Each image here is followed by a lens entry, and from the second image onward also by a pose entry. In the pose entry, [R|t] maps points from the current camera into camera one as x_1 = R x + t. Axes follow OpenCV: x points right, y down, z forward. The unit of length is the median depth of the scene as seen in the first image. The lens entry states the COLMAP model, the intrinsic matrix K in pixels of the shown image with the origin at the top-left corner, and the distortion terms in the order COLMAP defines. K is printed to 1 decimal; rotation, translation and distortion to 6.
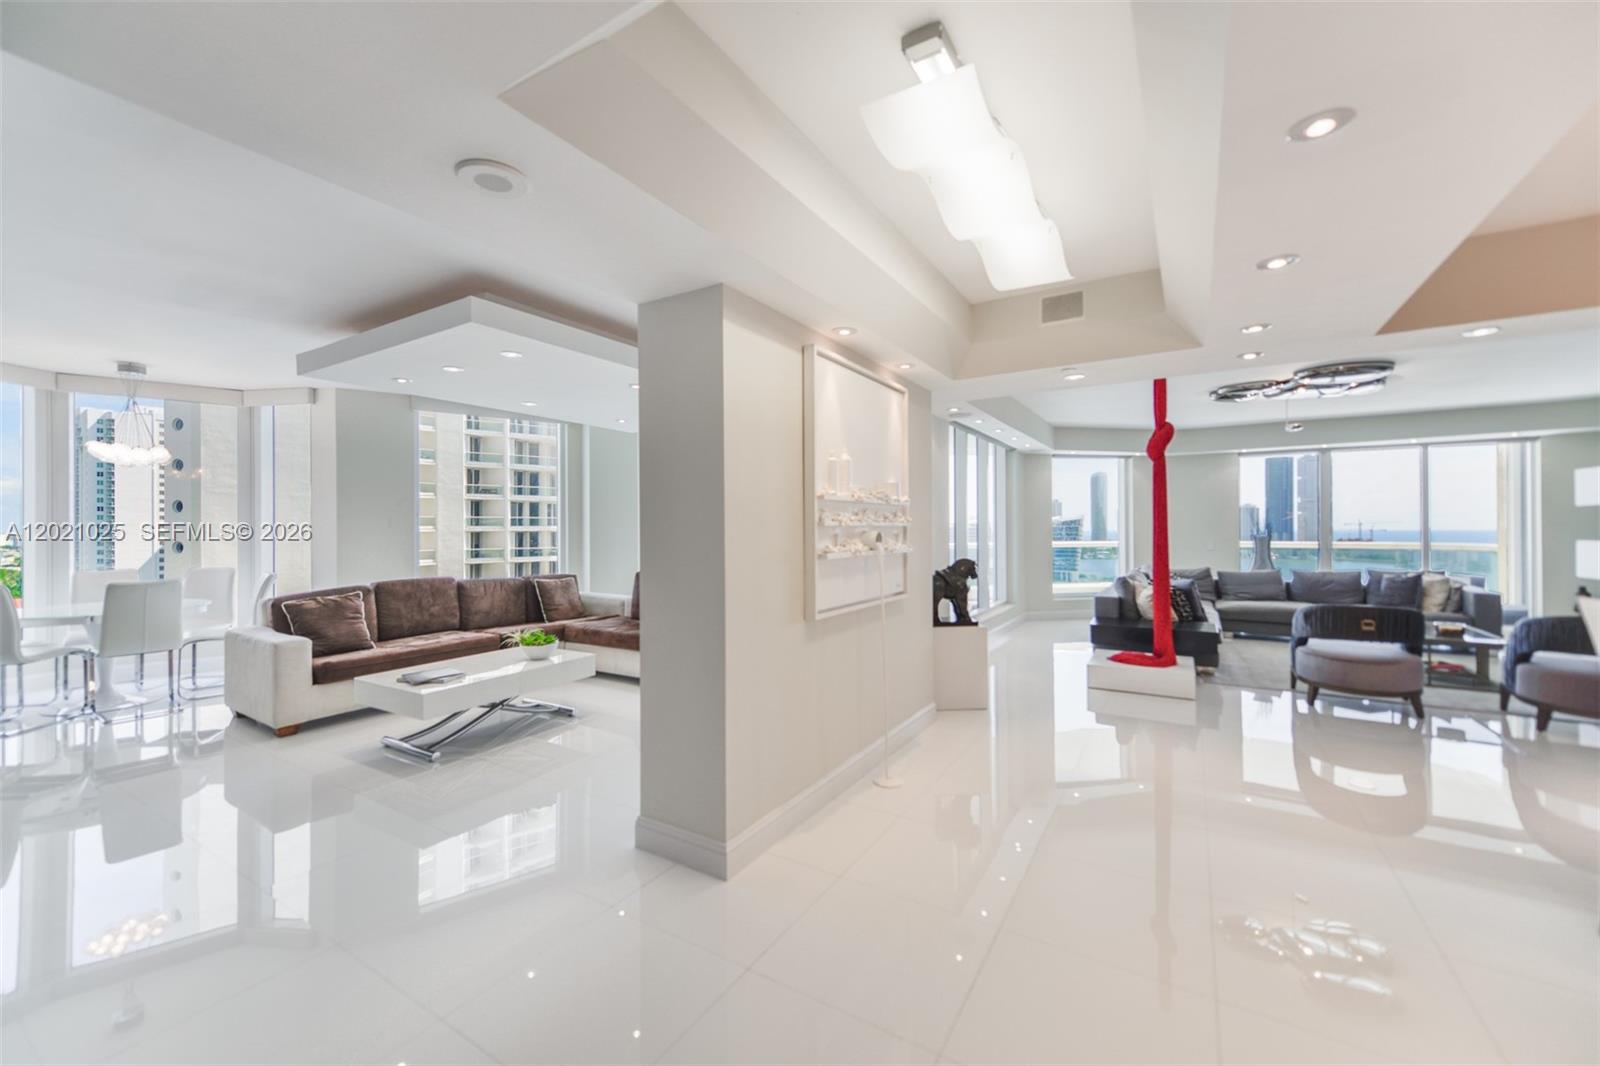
lens RADIAL K [[636.7, 0, 791.5], [0, 636.7, 525.5], [0, 0, 1]] dist [0.013515, 0.000832]
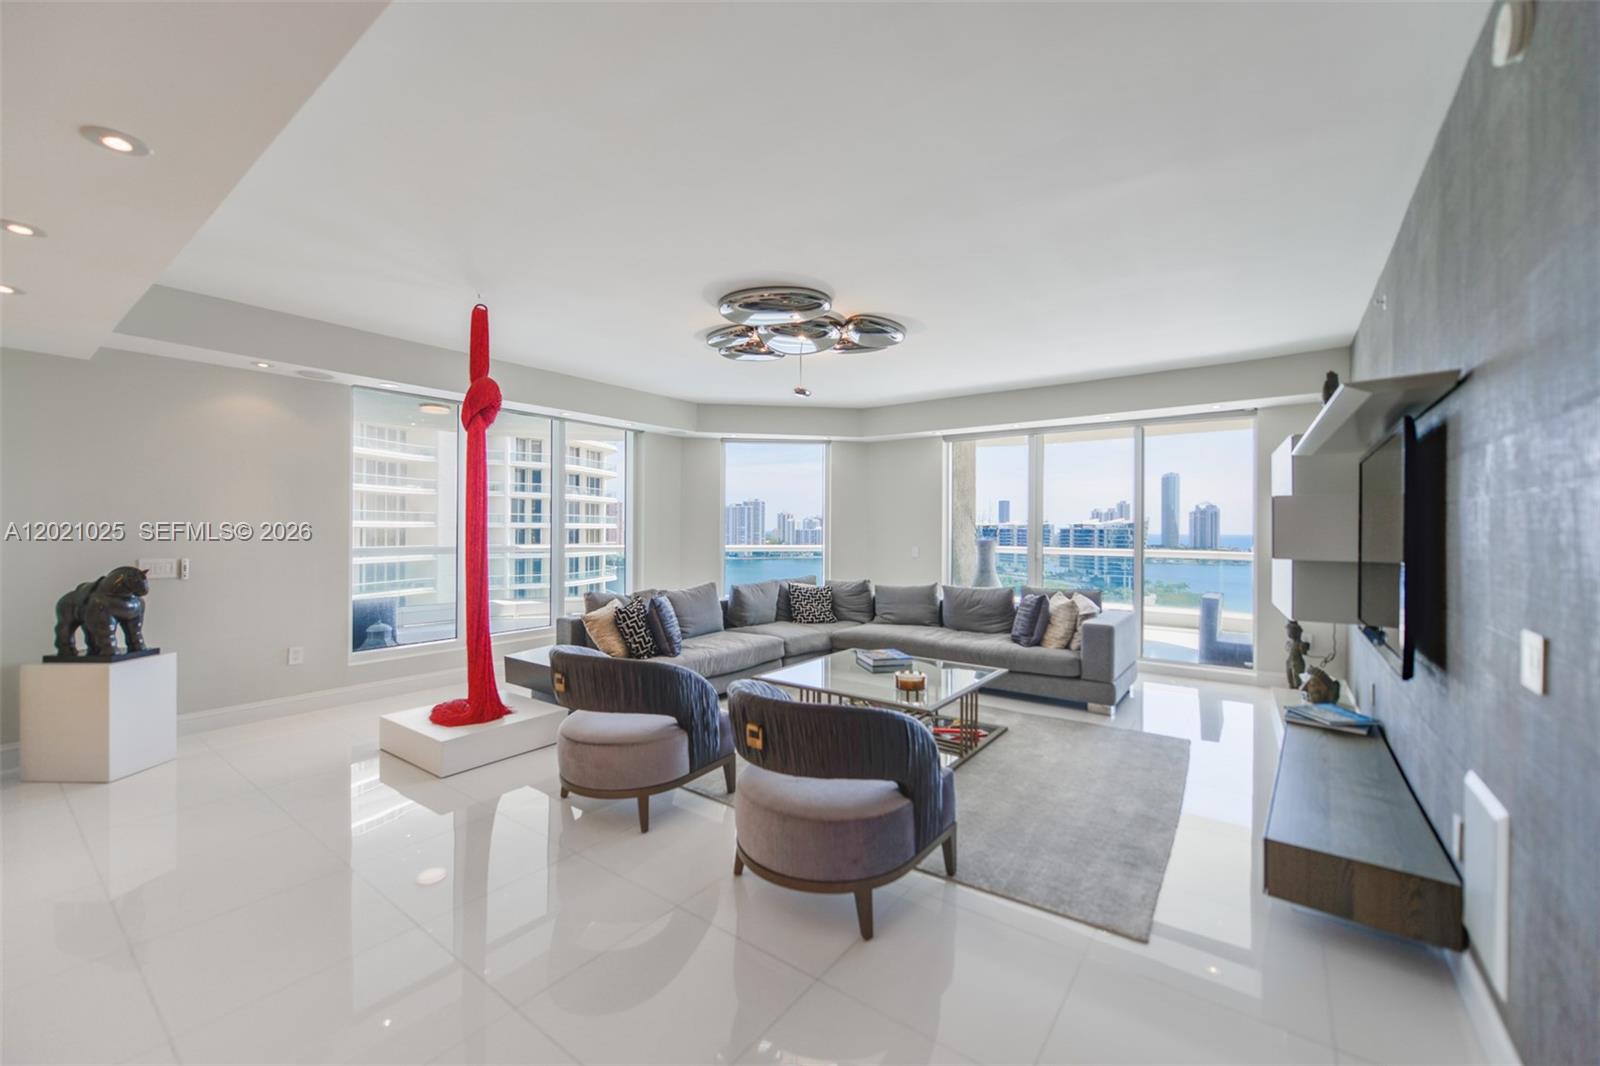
lens RADIAL K [[636.7, 0, 796.7], [0, 636.7, 532.1], [0, 0, 1]] dist [0.013515, 0.000832]
pose [[0.996039, 0.011982, -0.088109, 1.155605], [-0.011063, 0.999879, 0.010909, -0.001669], [0.088229, -0.009891, 0.996051, 0.385006]]
